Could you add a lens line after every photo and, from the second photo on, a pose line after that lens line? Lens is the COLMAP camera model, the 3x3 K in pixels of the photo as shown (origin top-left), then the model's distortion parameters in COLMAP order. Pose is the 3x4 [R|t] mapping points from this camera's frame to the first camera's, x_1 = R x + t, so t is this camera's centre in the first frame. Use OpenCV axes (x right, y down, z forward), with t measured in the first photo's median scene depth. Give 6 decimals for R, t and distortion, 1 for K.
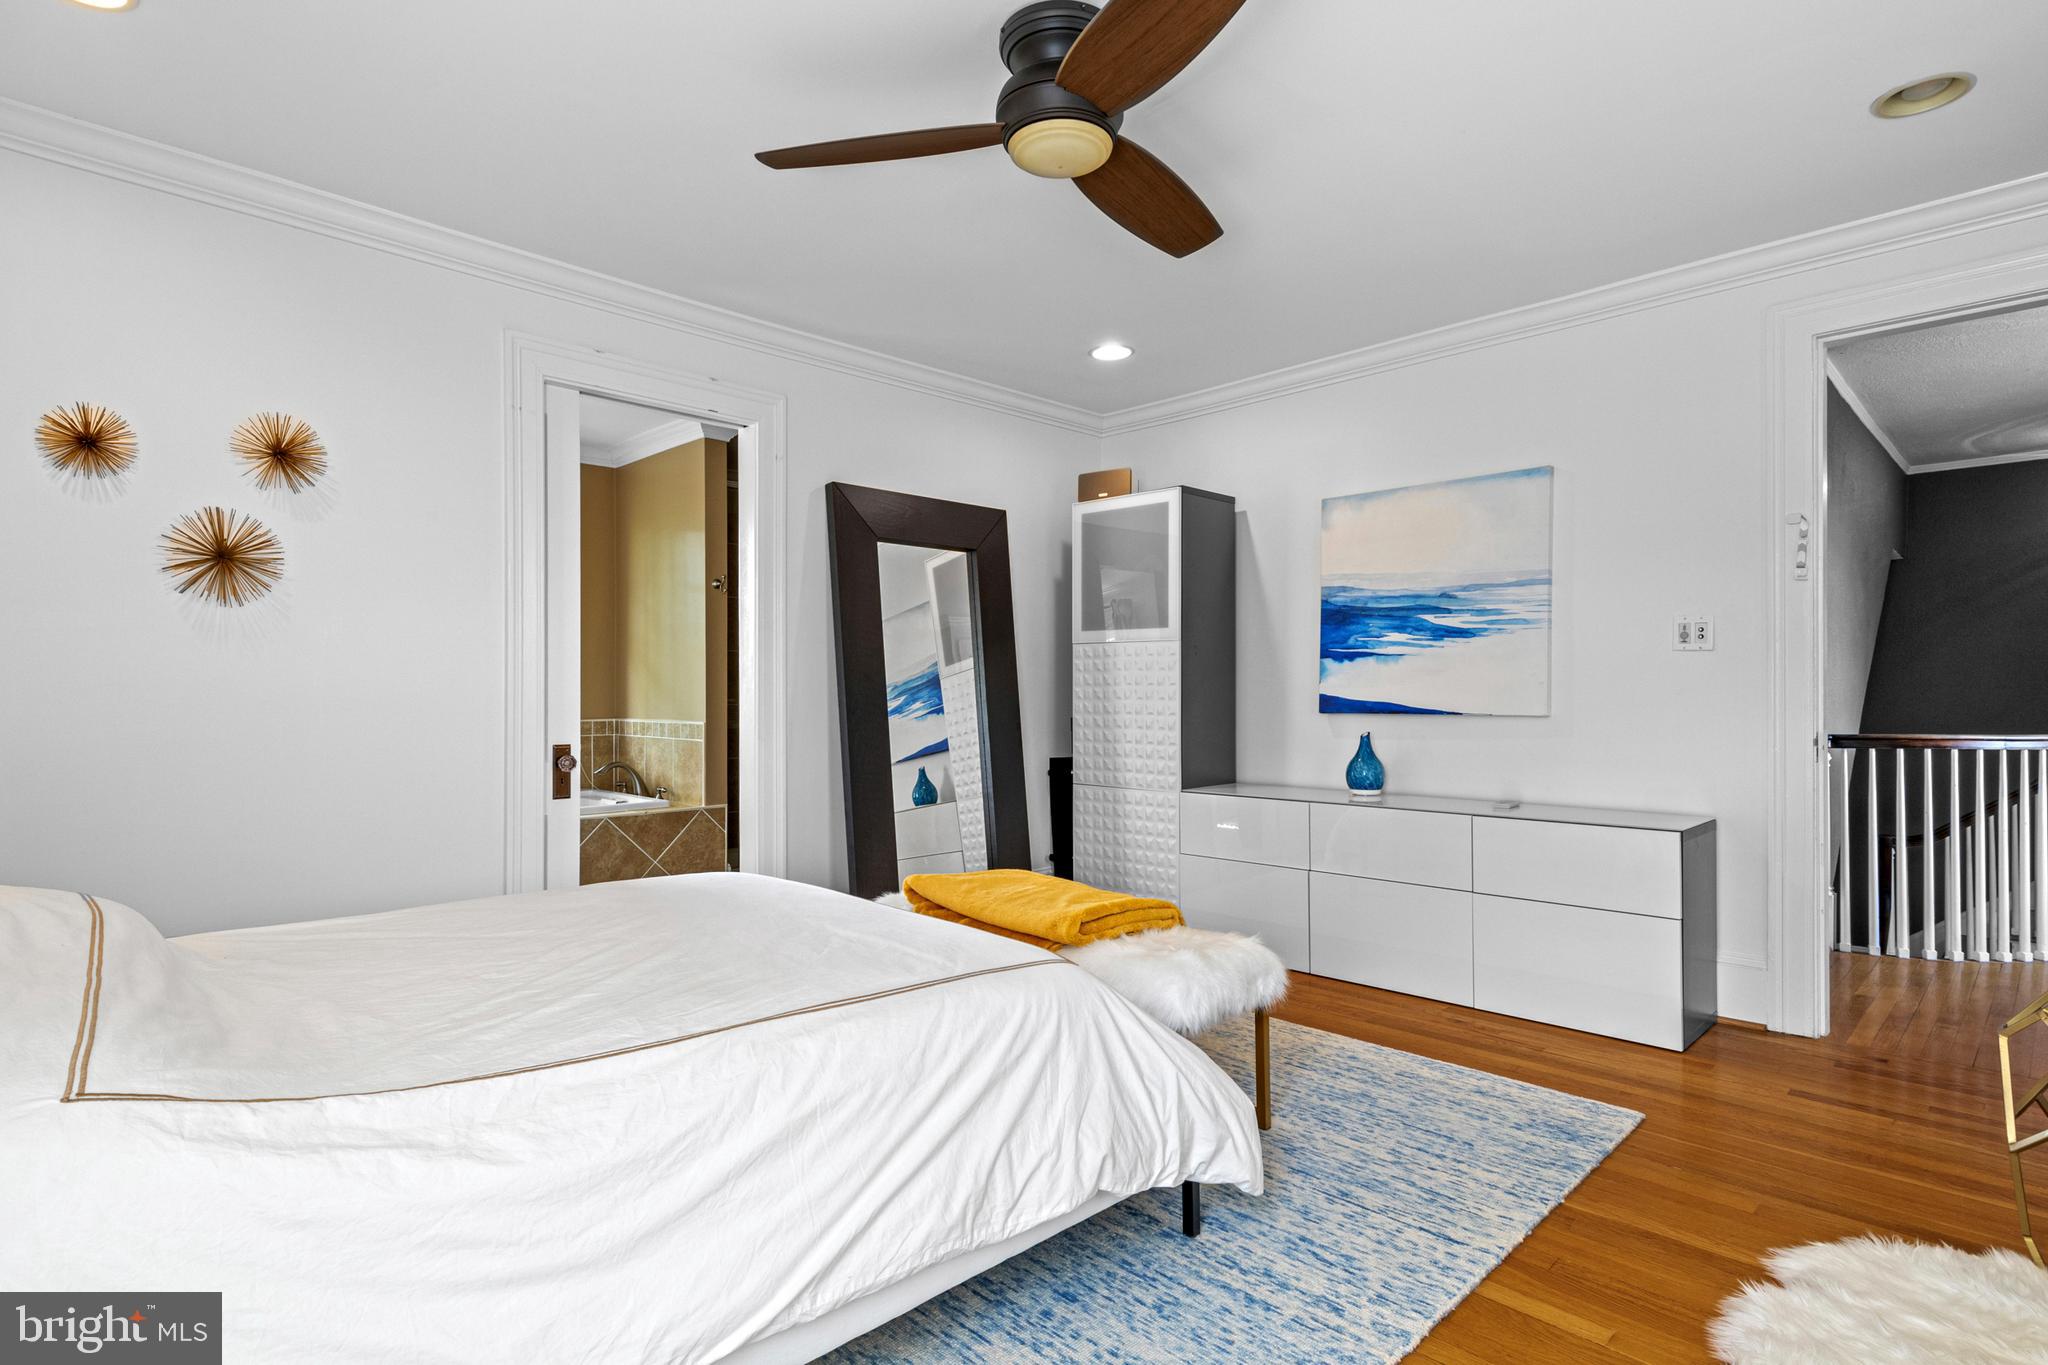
lens RADIAL K [[1049.4, 0, 1032.2], [0, 1049.4, 686.1], [0, 0, 1]] dist [0.016087, -0.000010]
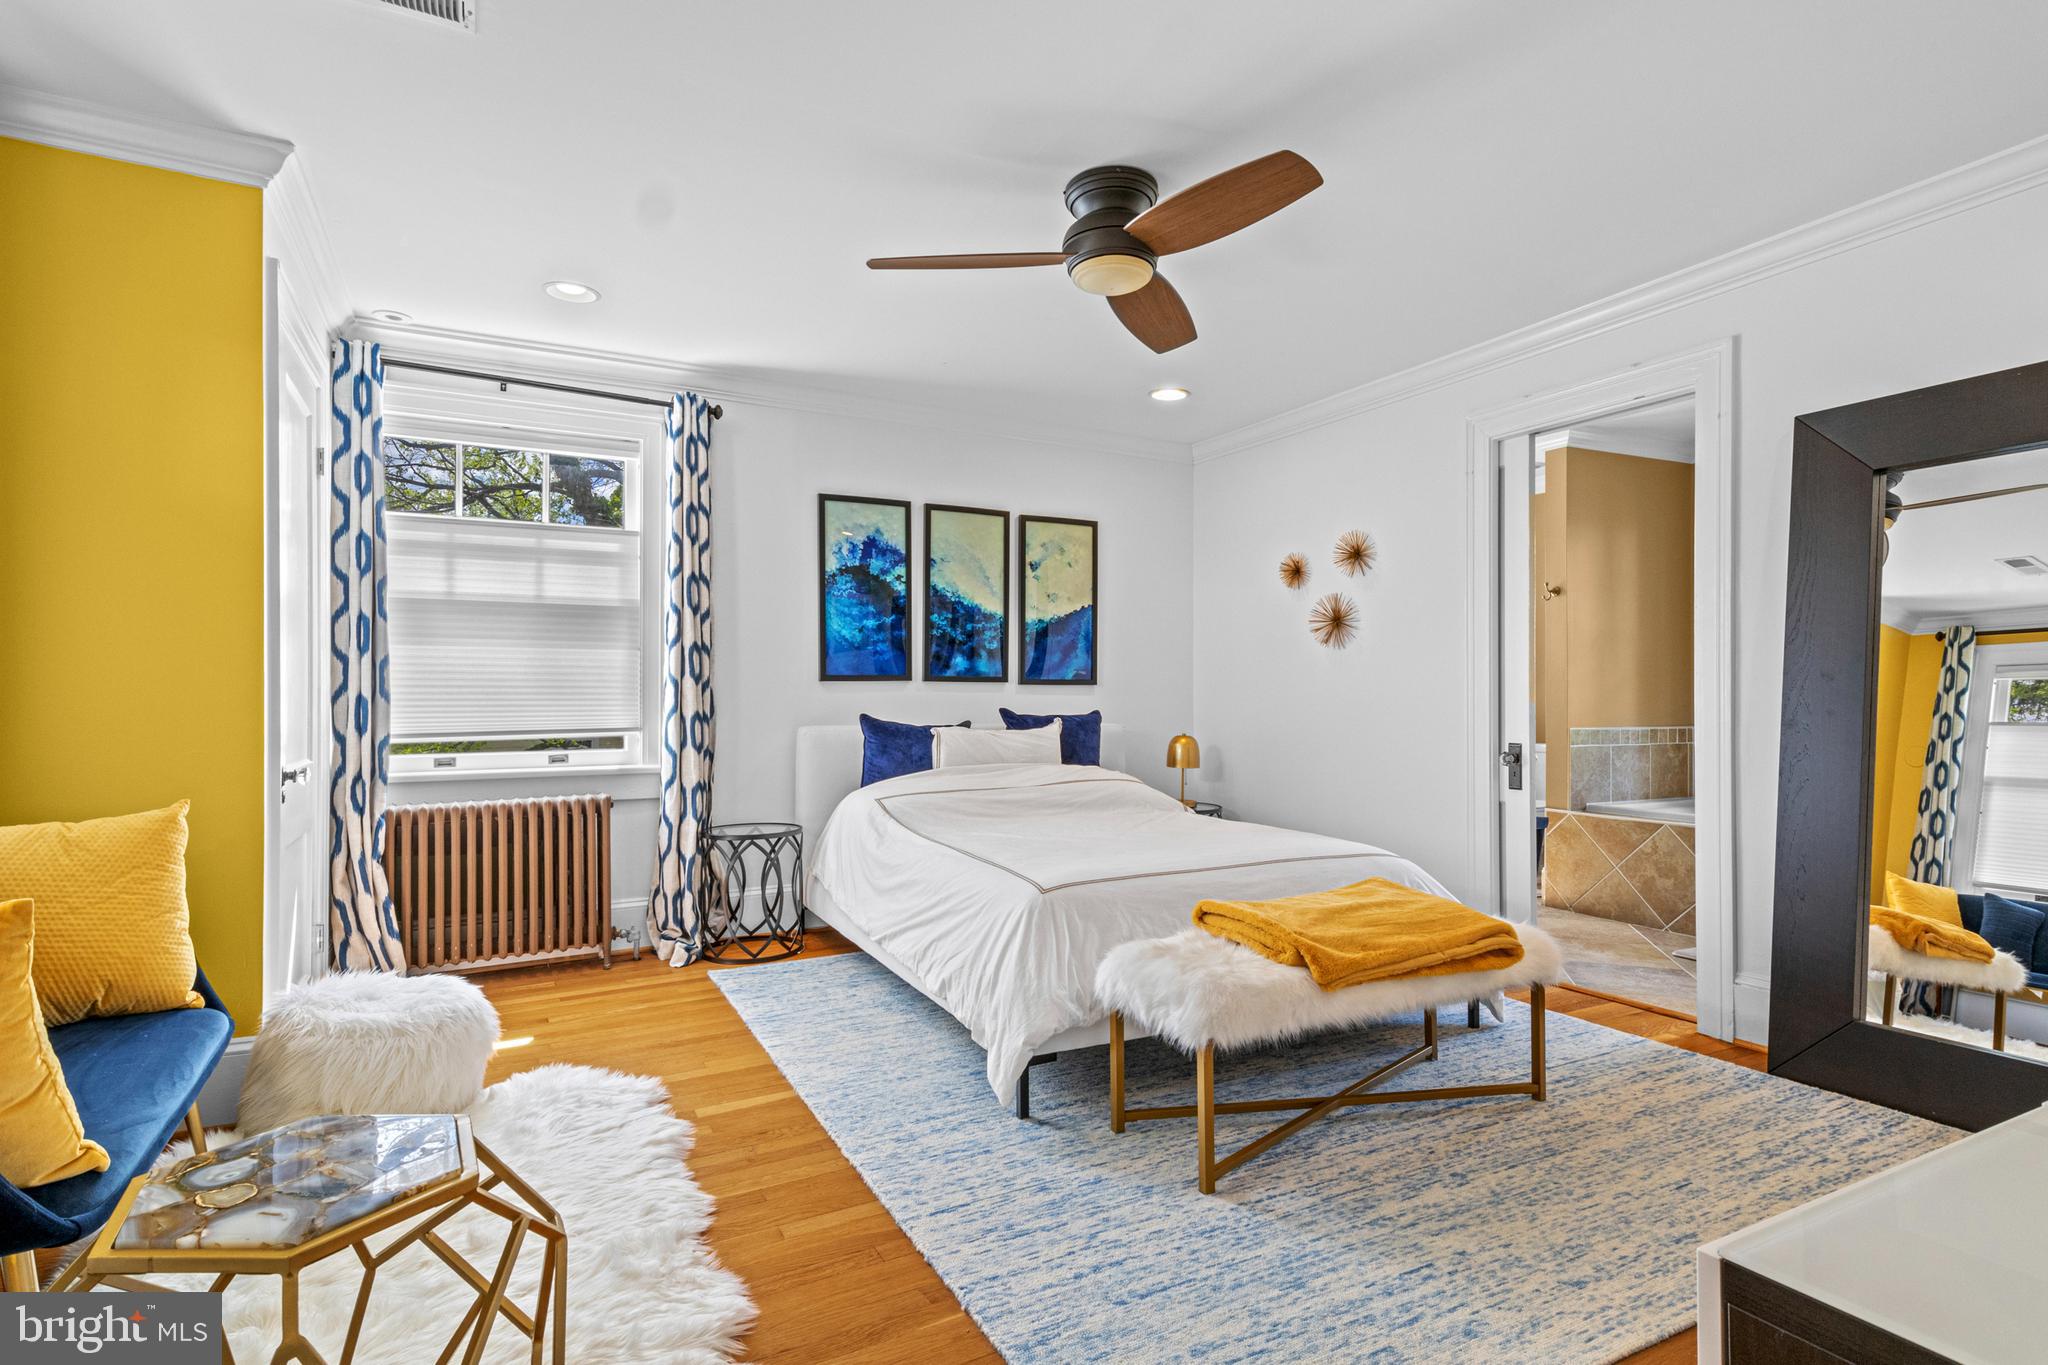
lens RADIAL K [[1049.4, 0, 1029.8], [0, 1049.4, 689.3], [0, 0, 1]] dist [0.016087, -0.000010]
pose [[-0.309082, -0.010216, -0.950981, 1.112694], [0.004475, 0.999916, -0.012196, 0.009882], [0.951025, -0.008025, -0.309010, 1.139806]]
